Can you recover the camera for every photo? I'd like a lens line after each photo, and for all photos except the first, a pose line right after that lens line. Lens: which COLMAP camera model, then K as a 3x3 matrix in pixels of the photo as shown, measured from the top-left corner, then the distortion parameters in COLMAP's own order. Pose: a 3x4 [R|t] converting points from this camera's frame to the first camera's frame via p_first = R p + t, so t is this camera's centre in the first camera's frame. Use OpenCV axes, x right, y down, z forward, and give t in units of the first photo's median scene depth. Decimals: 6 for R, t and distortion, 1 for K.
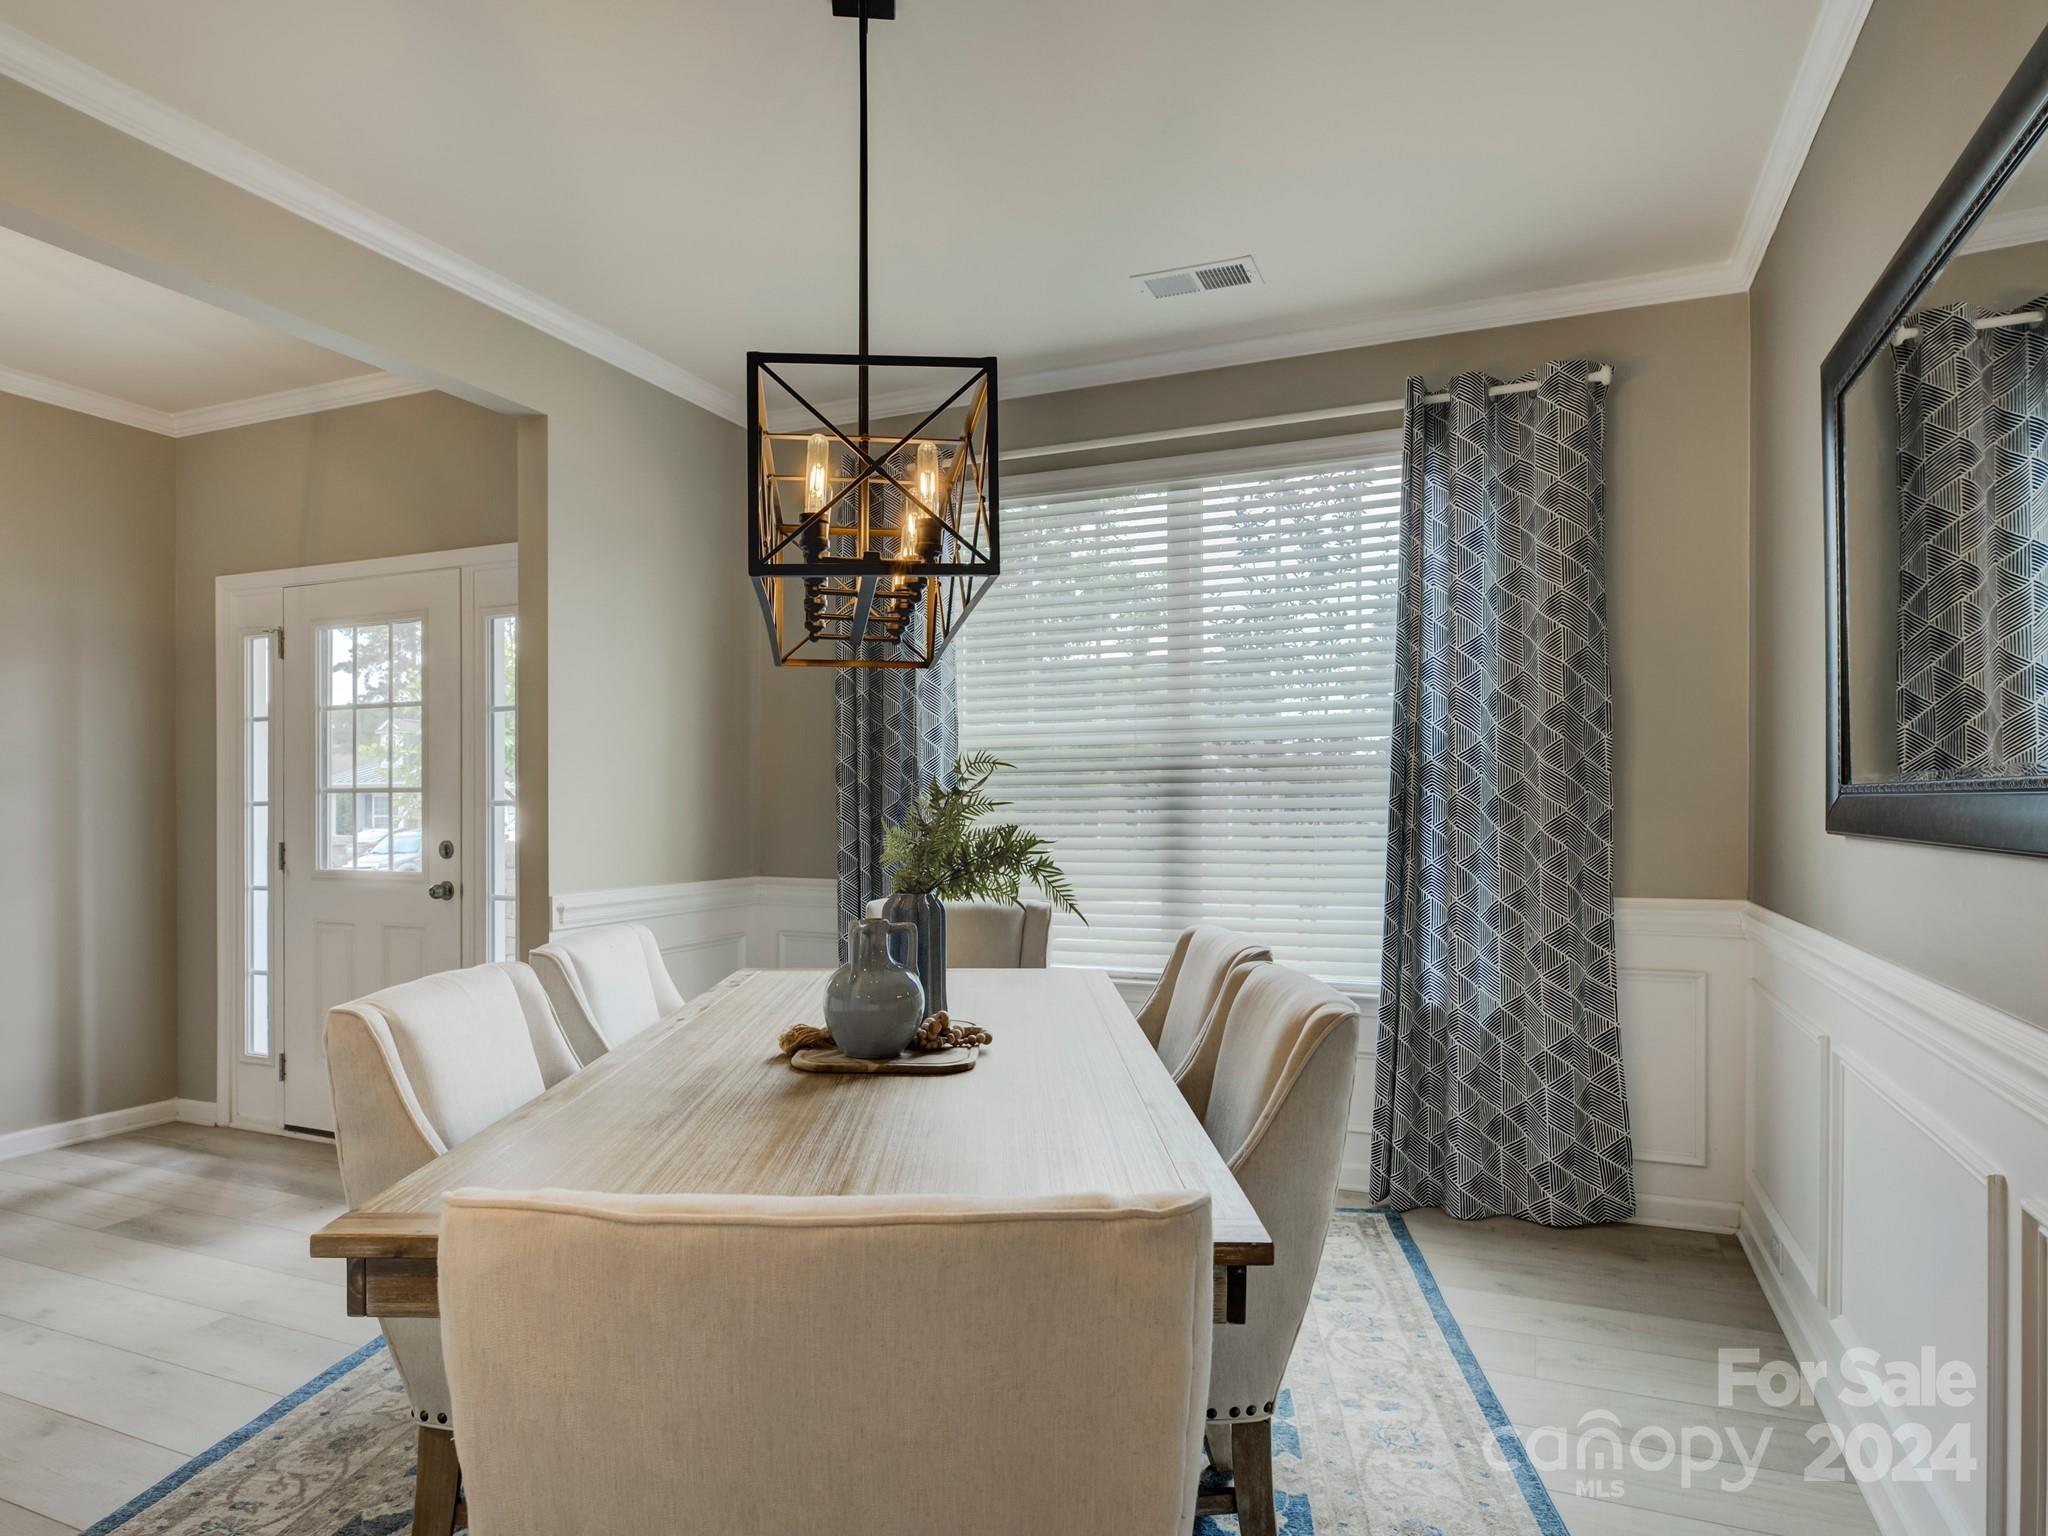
lens RADIAL K [[1235.5, 0, 992.8], [0, 1235.5, 774.3], [0, 0, 1]] dist [-0.003568, 0.000818]
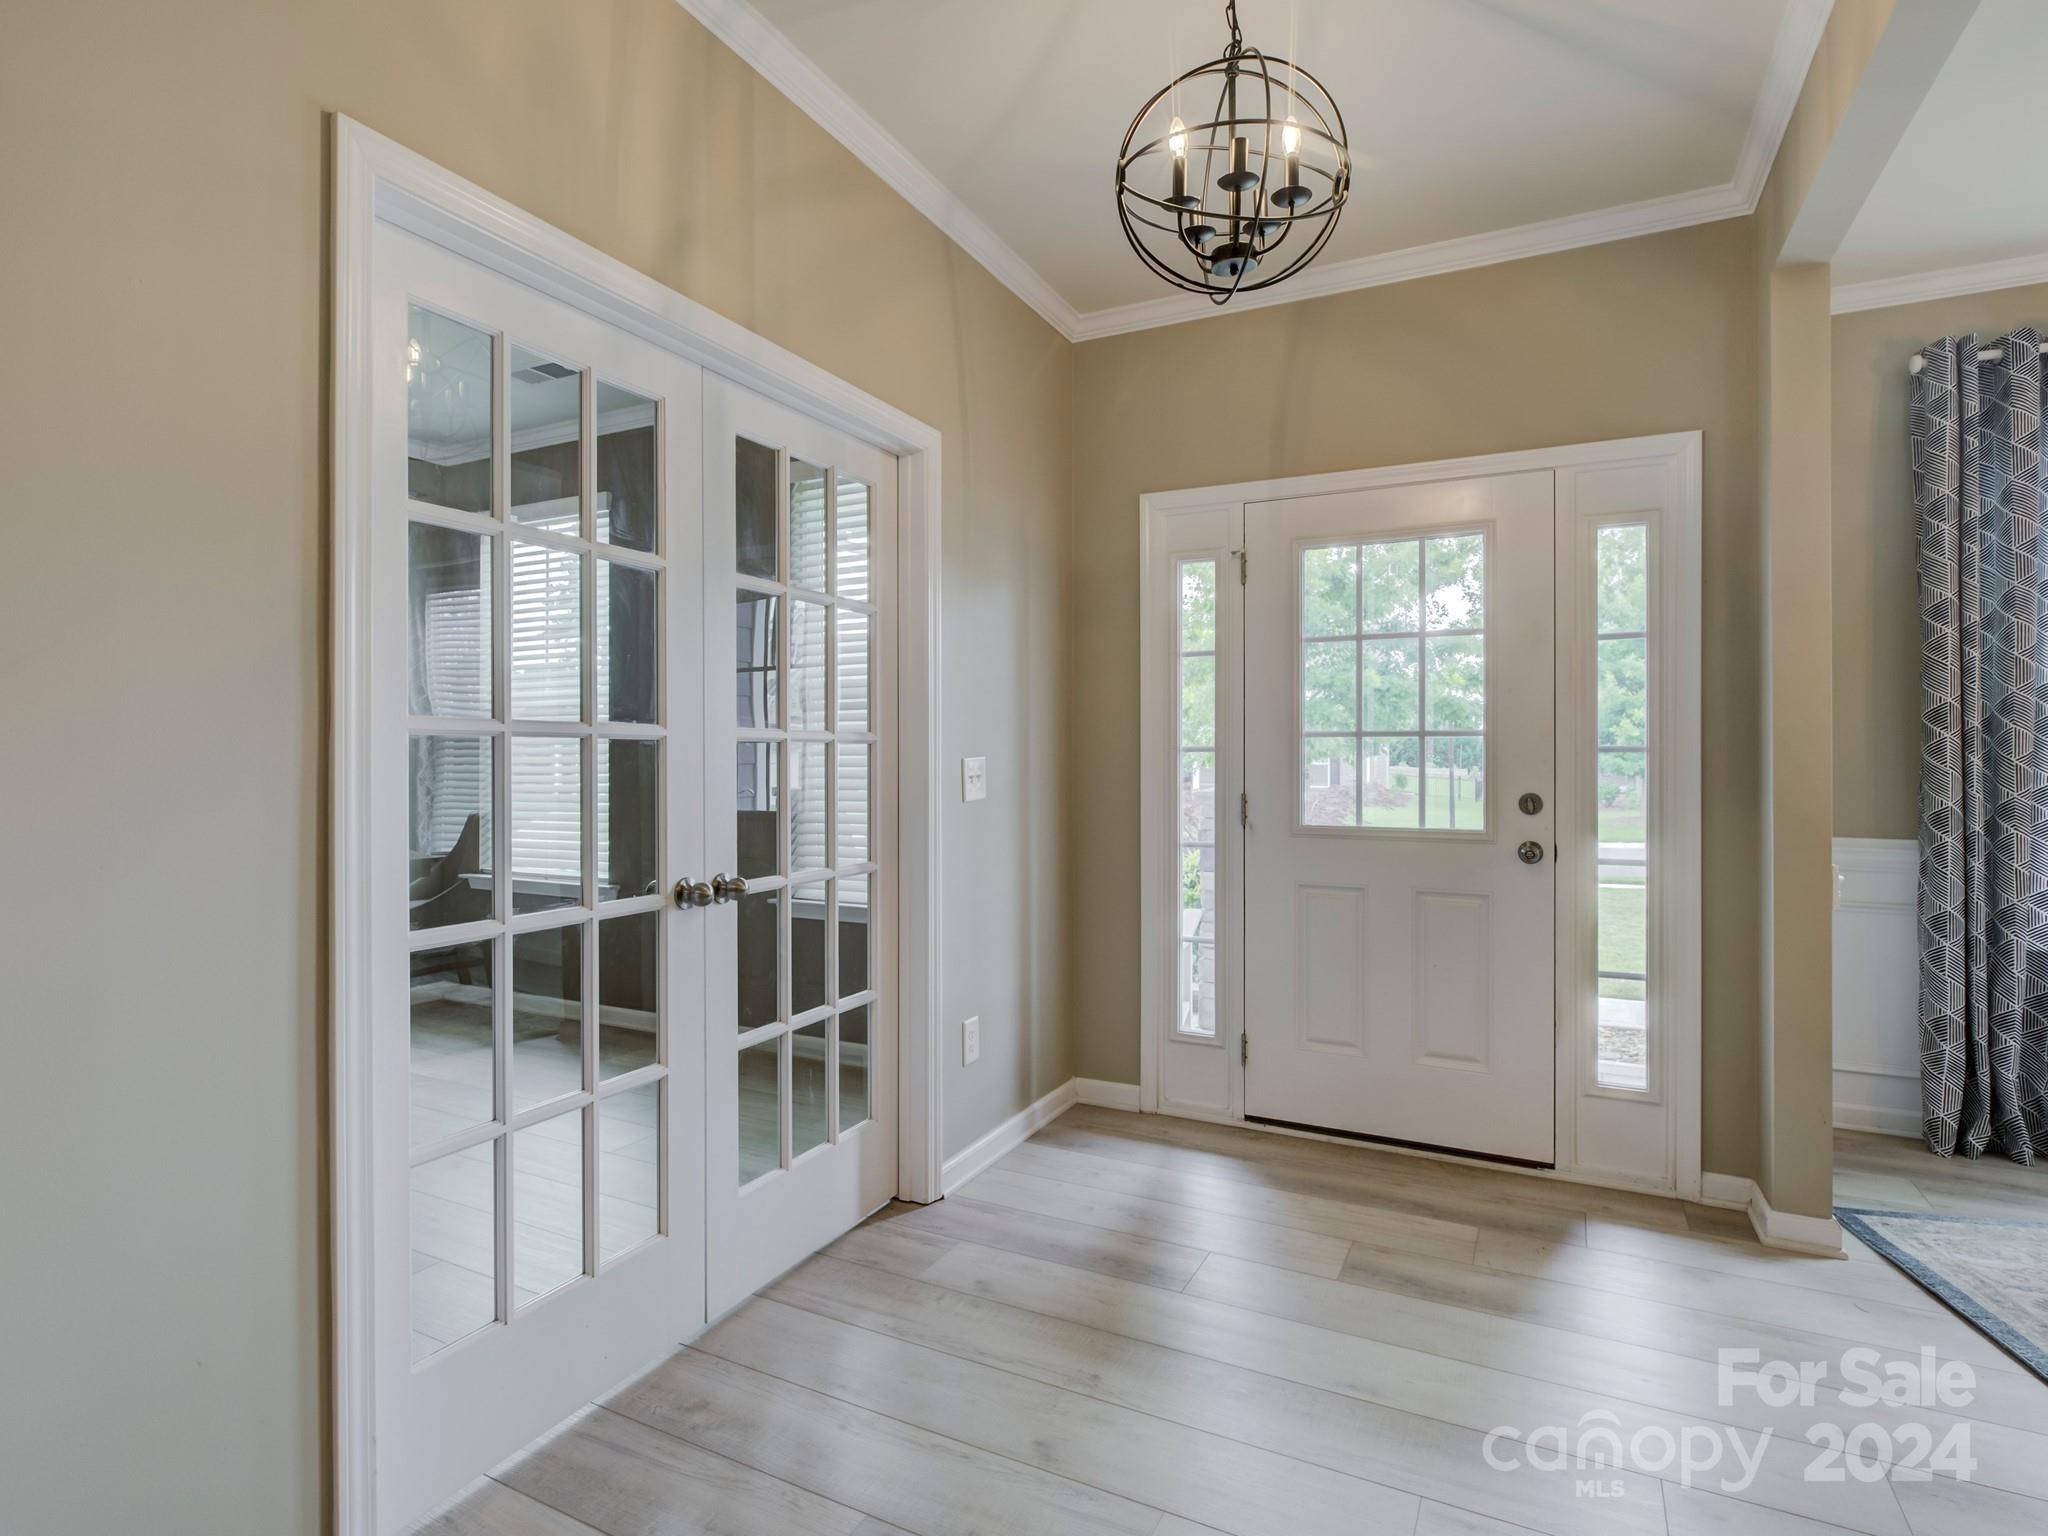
lens RADIAL K [[1034.6, 0, 1029.7], [0, 1034.6, 737.6], [0, 0, 1]] dist [-0.004529, -0.000488]
pose [[0.999059, 0.005552, -0.043017, -0.697482], [-0.005620, 0.999983, -0.001469, 0.017410], [0.043008, 0.001709, 0.999073, 0.258226]]
